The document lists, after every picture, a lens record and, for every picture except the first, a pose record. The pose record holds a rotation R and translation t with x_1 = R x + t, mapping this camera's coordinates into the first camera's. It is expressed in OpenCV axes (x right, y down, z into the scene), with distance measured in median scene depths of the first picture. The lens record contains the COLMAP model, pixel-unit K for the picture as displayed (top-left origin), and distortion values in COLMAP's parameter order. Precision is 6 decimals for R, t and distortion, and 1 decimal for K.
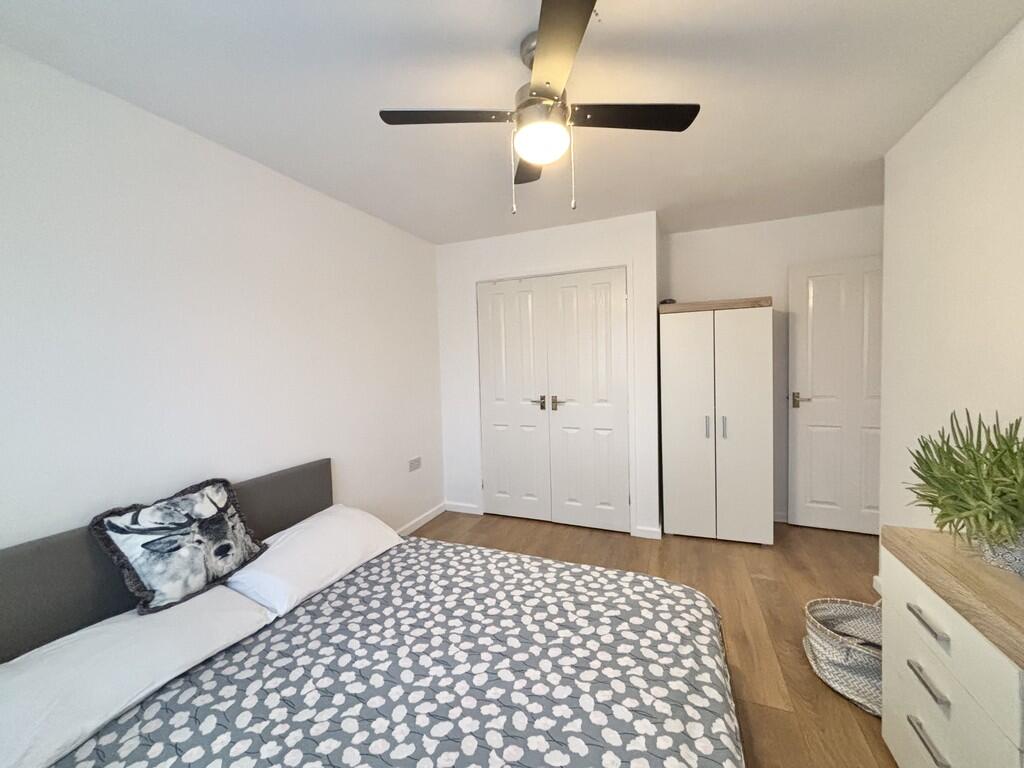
lens RADIAL K [[411.4, 0, 512.0], [0, 411.4, 384.0], [0, 0, 1]] dist [0.001366, 0.000088]
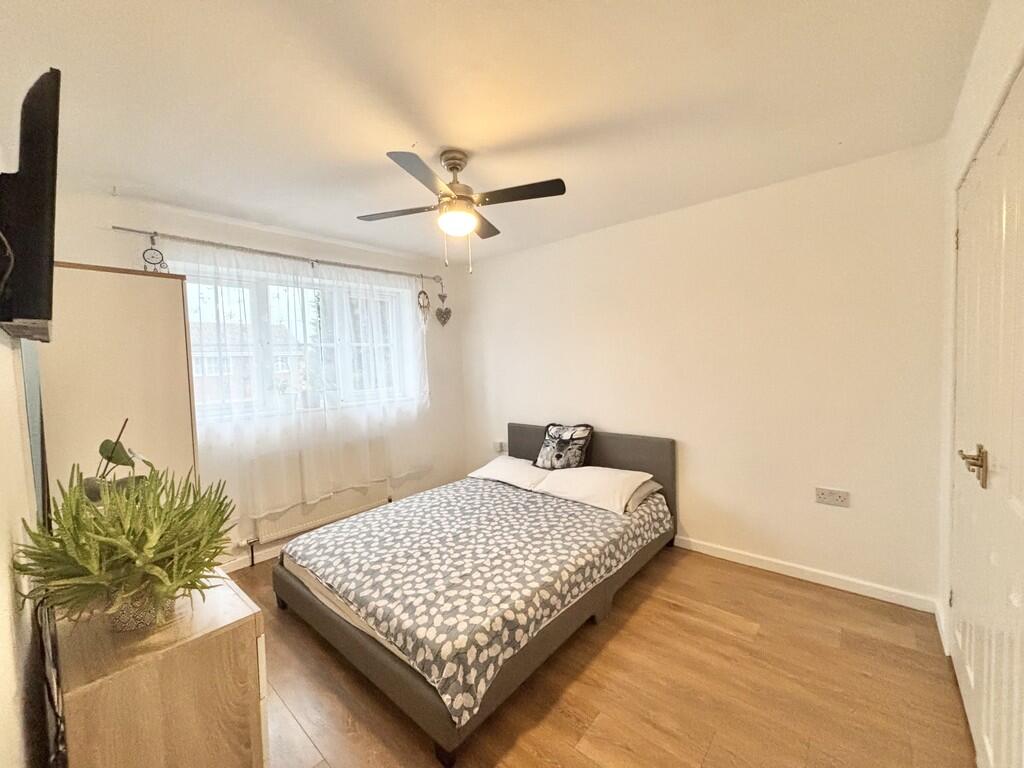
lens RADIAL K [[411.4, 0, 512.0], [0, 411.4, 384.0], [0, 0, 1]] dist [0.001366, 0.000088]
pose [[-0.325369, 0.091322, -0.941167, 1.373589], [-0.000244, 0.995317, 0.096661, -0.154291], [0.945587, 0.031680, -0.323824, 1.613657]]
